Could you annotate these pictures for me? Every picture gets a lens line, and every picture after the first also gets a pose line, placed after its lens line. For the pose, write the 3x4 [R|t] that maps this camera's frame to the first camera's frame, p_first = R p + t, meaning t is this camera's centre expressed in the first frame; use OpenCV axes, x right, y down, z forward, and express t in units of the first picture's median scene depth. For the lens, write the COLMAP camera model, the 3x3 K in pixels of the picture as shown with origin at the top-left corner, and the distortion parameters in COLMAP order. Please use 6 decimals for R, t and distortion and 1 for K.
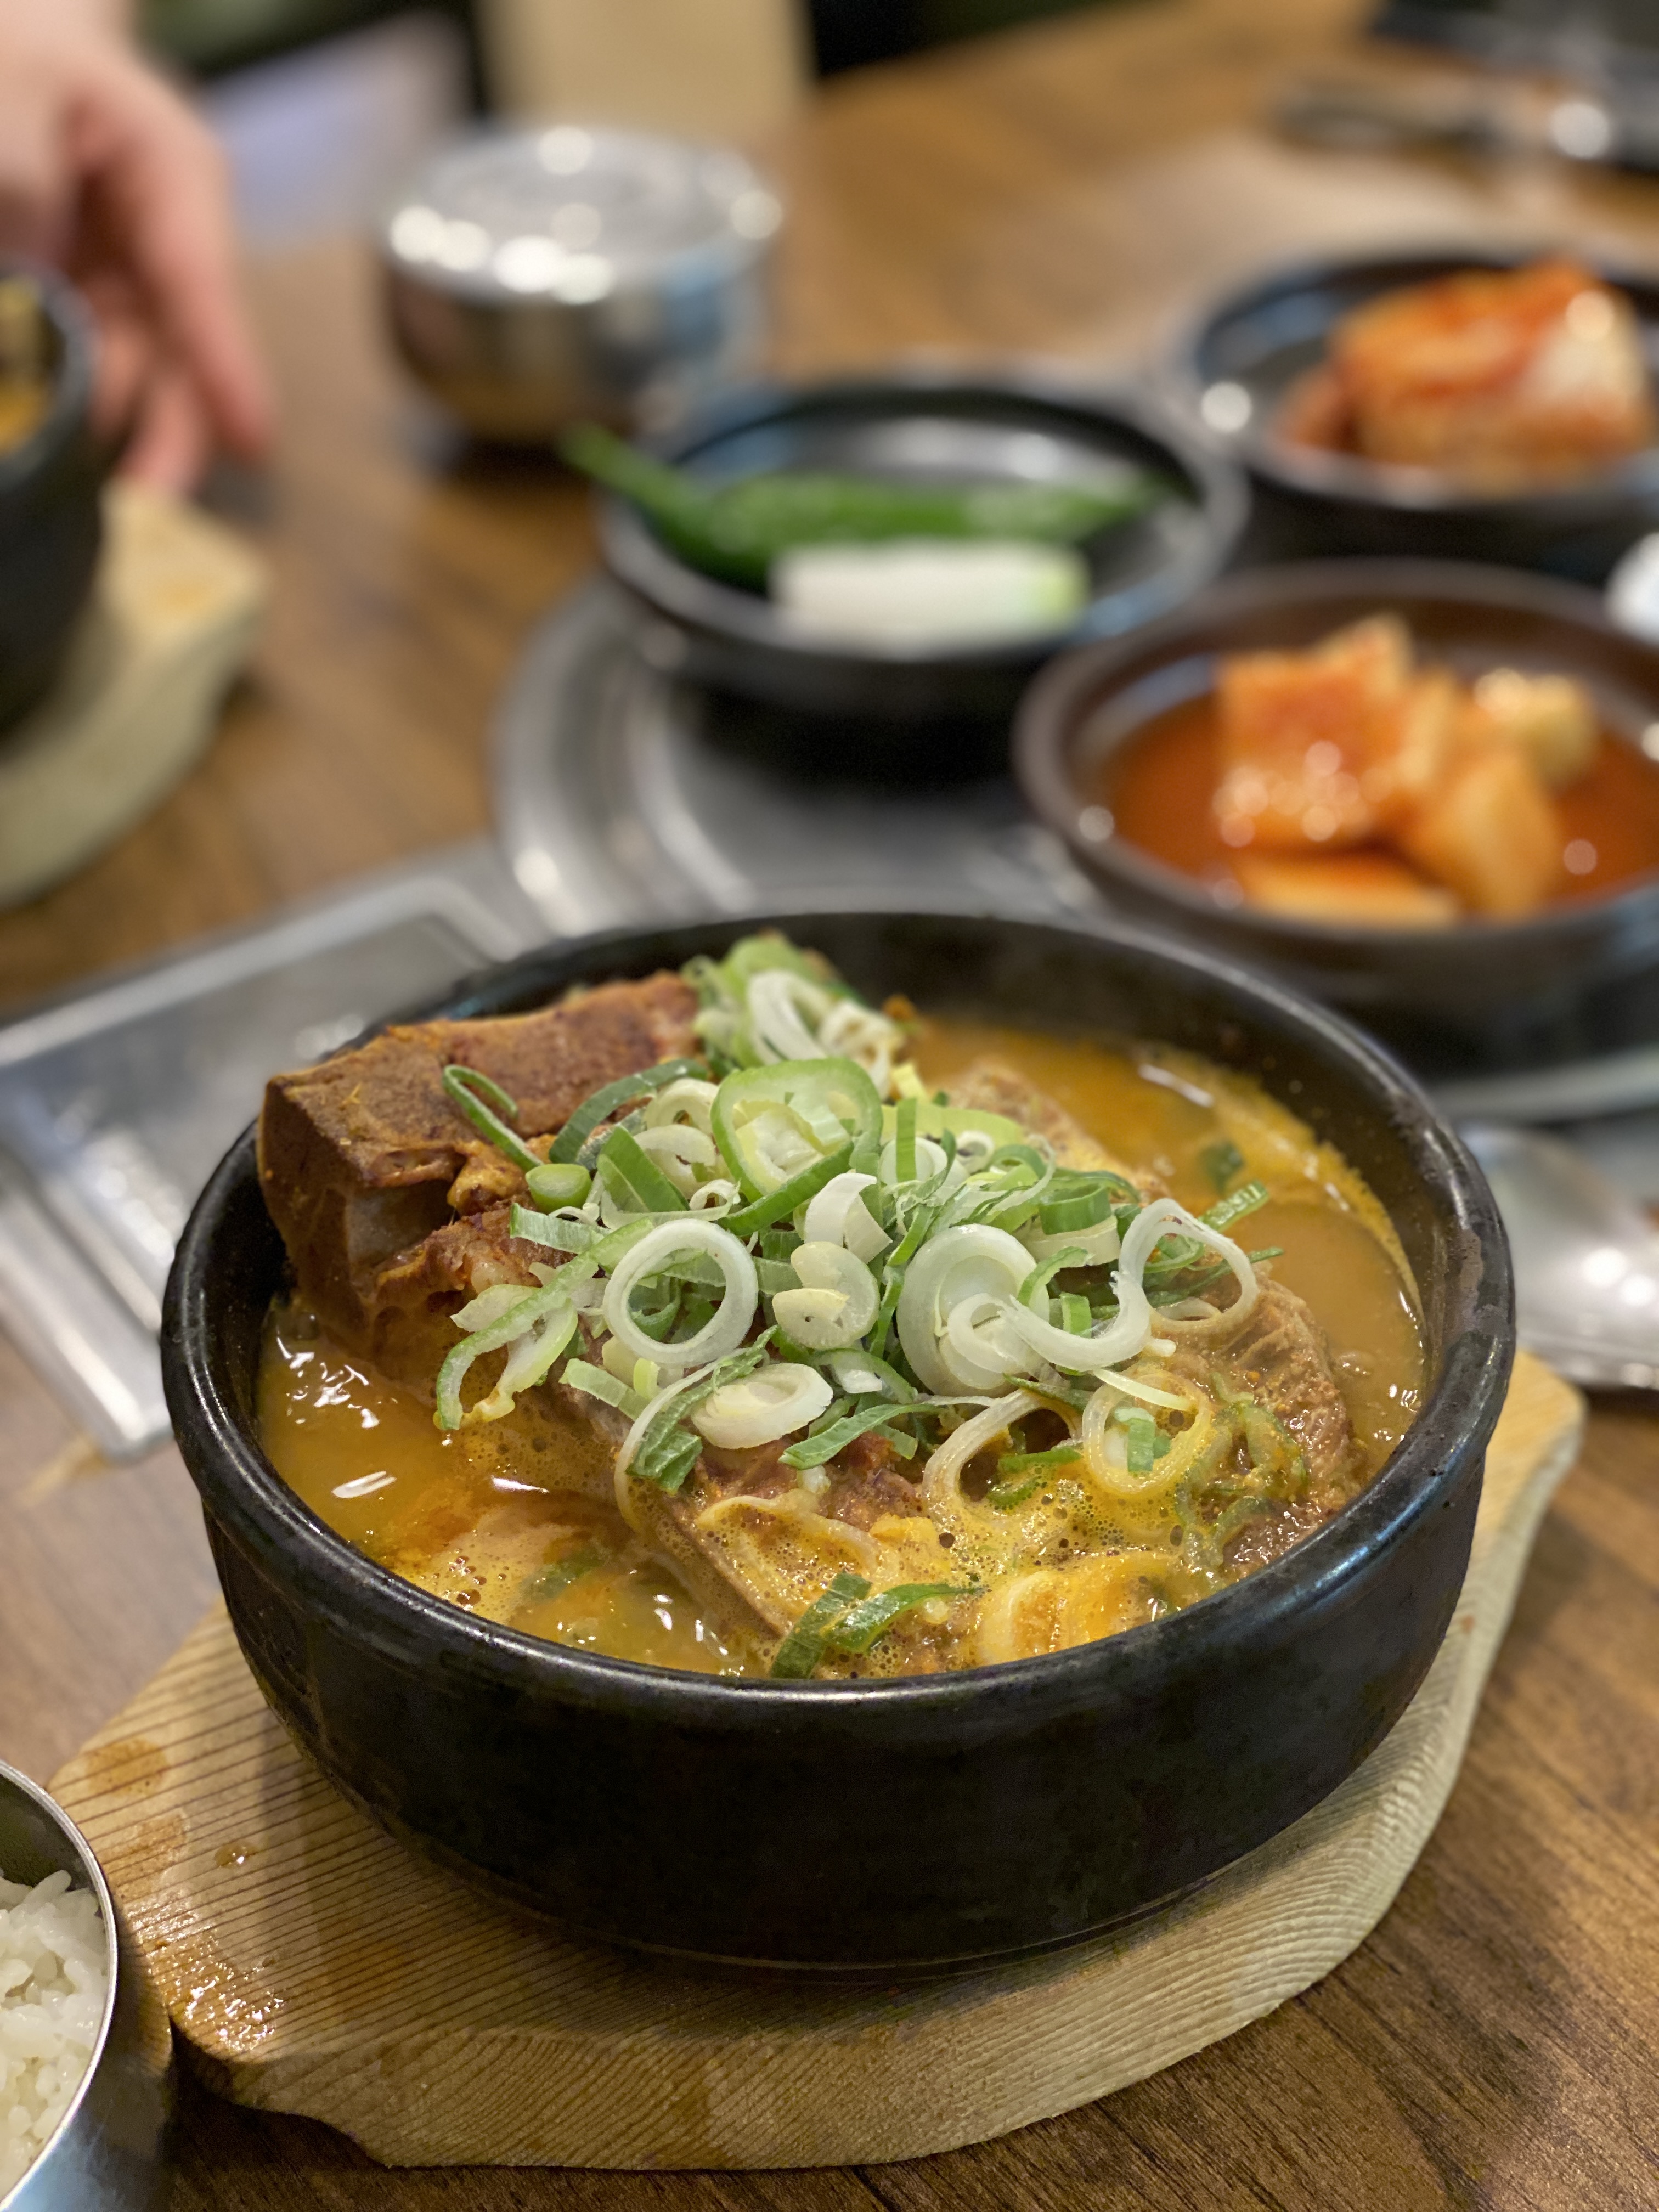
lens RADIAL K [[3326.9, 0, 835.4], [0, 3326.9, 1109.6], [0, 0, 1]] dist [0.133505, 0.000000]
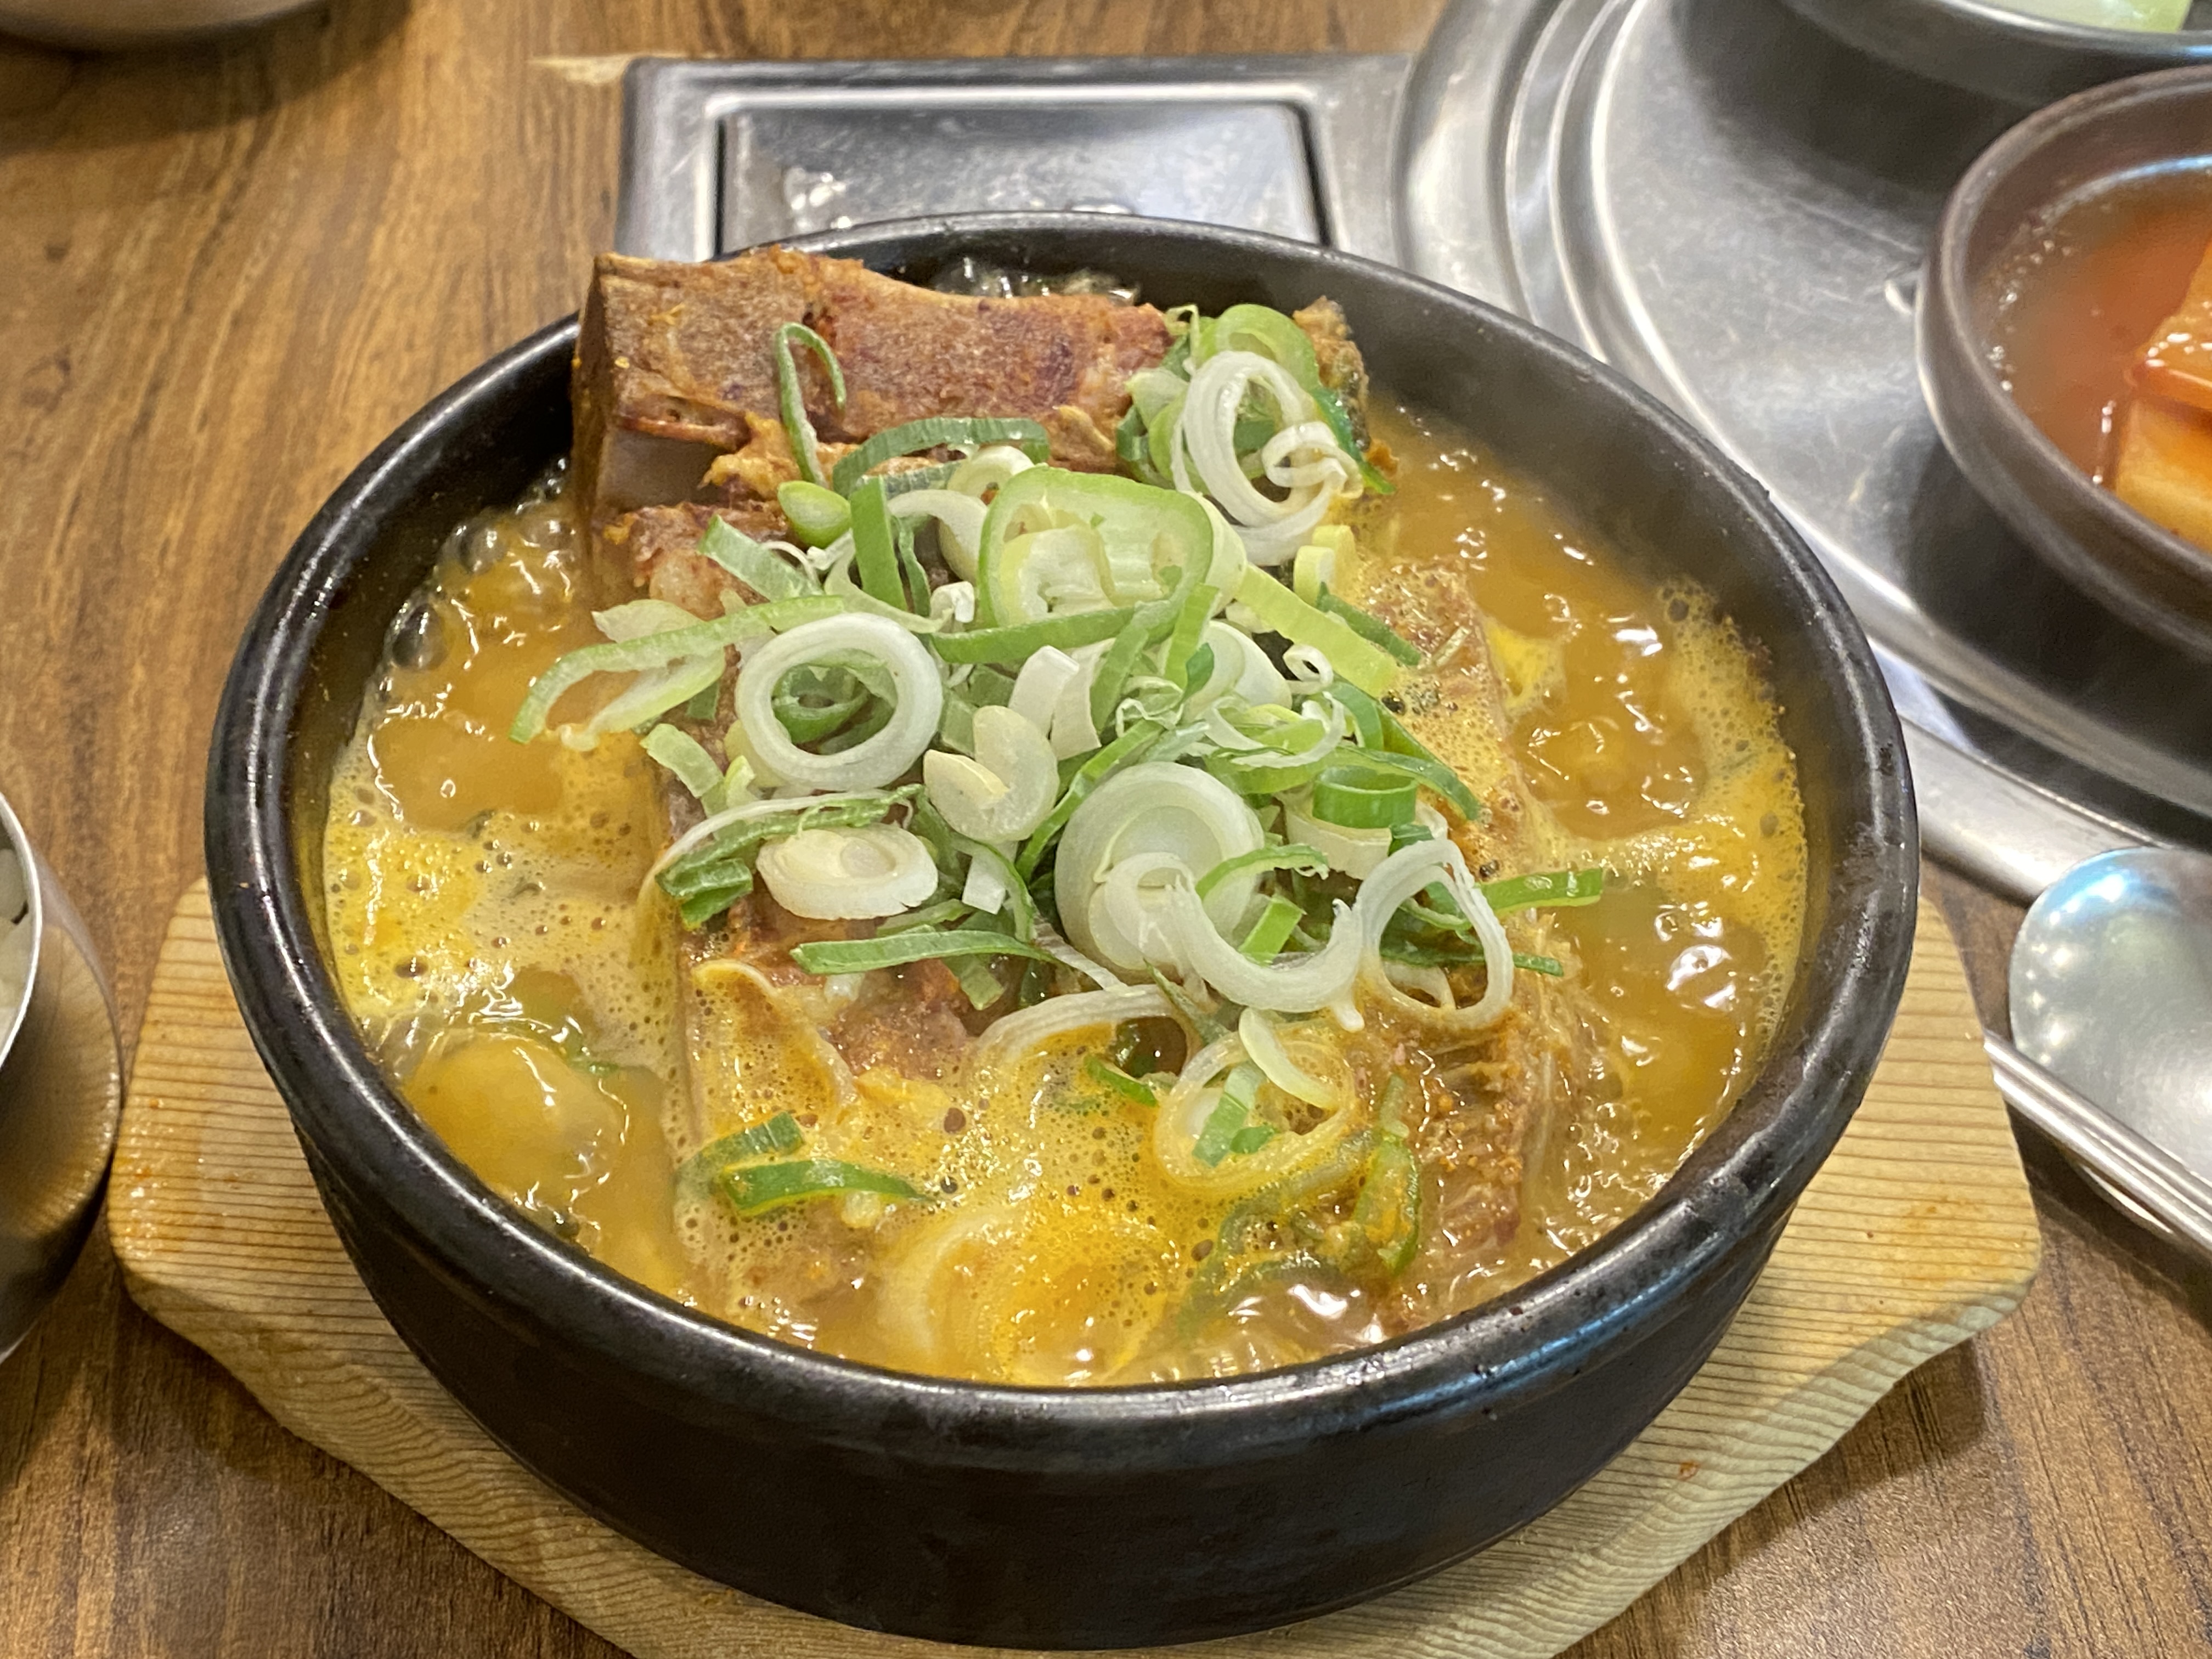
lens RADIAL K [[2818.8, 0, 1103.8], [0, 2818.8, 818.4], [0, 0, 1]] dist [0.127257, 0.000000]
pose [[0.855340, 0.419684, -0.303741, 0.229997], [-0.343335, 0.898263, 0.274307, -0.129602], [0.387962, -0.130341, 0.912413, 0.394586]]
